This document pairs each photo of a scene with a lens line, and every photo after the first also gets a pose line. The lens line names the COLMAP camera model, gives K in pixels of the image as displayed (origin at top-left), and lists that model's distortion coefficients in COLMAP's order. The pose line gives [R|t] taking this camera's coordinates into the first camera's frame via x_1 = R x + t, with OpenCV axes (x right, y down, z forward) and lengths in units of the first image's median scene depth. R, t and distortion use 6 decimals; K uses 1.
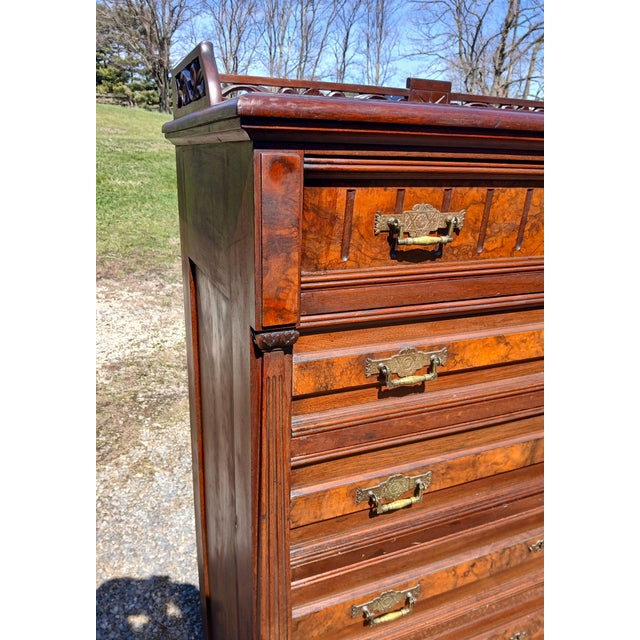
lens RADIAL K [[497.9, 0, 303.4], [0, 497.9, 331.7], [0, 0, 1]] dist [0.014191, -0.035235]
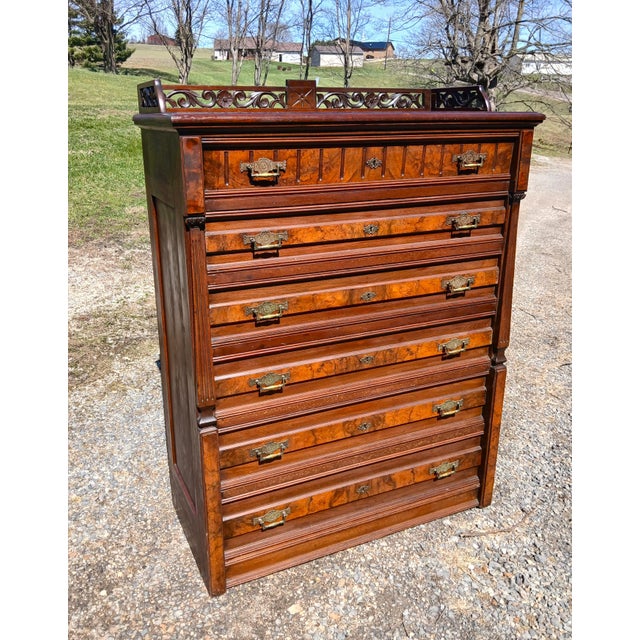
lens RADIAL K [[561.9, 0, 291.6], [0, 561.9, 318.2], [0, 0, 1]] dist [0.023597, -0.060070]
pose [[0.999022, -0.036730, 0.024626, 0.192554], [0.036565, 0.999306, 0.007128, 0.288531], [-0.024870, -0.006220, 0.999671, -0.978214]]
